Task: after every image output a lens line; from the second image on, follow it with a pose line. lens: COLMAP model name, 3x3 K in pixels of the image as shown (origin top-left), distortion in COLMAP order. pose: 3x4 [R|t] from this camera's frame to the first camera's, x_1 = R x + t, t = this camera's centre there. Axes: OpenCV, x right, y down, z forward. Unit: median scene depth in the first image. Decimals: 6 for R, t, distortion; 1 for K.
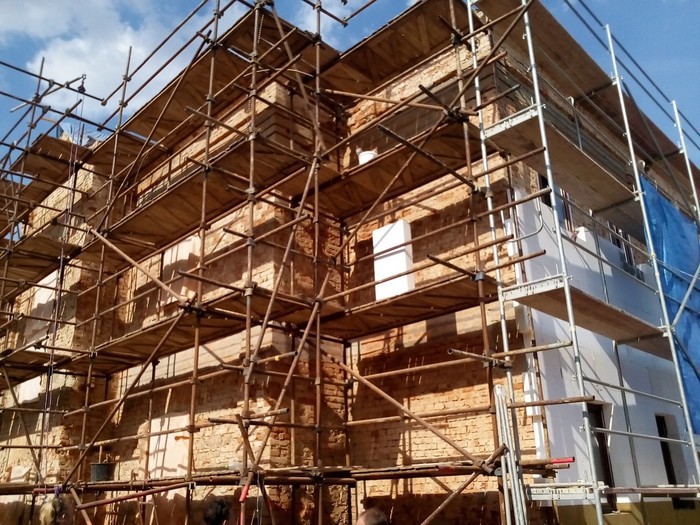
lens RADIAL K [[613.9, 0, 348.4], [0, 613.9, 266.2], [0, 0, 1]] dist [0.051486, -0.071276]
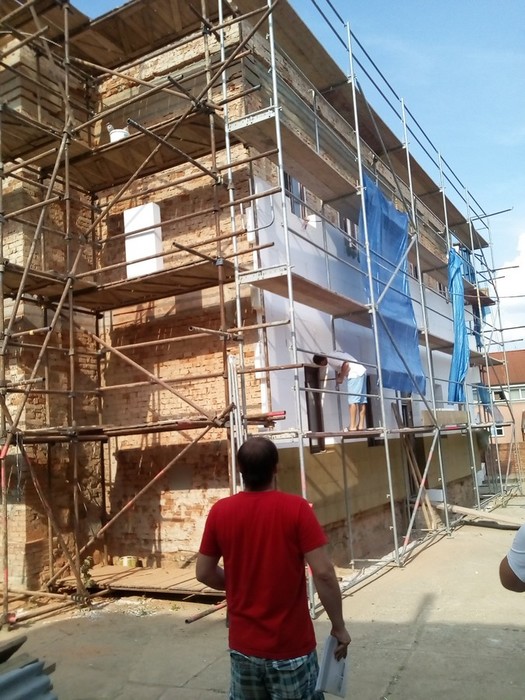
lens RADIAL K [[613.9, 0, 263.5], [0, 613.9, 342.8], [0, 0, 1]] dist [0.051486, -0.071276]
pose [[0.967479, -0.003889, 0.252923, 0.002458], [-0.043246, 0.982618, 0.180534, -0.035475], [-0.249228, -0.185600, 0.950493, -0.104696]]
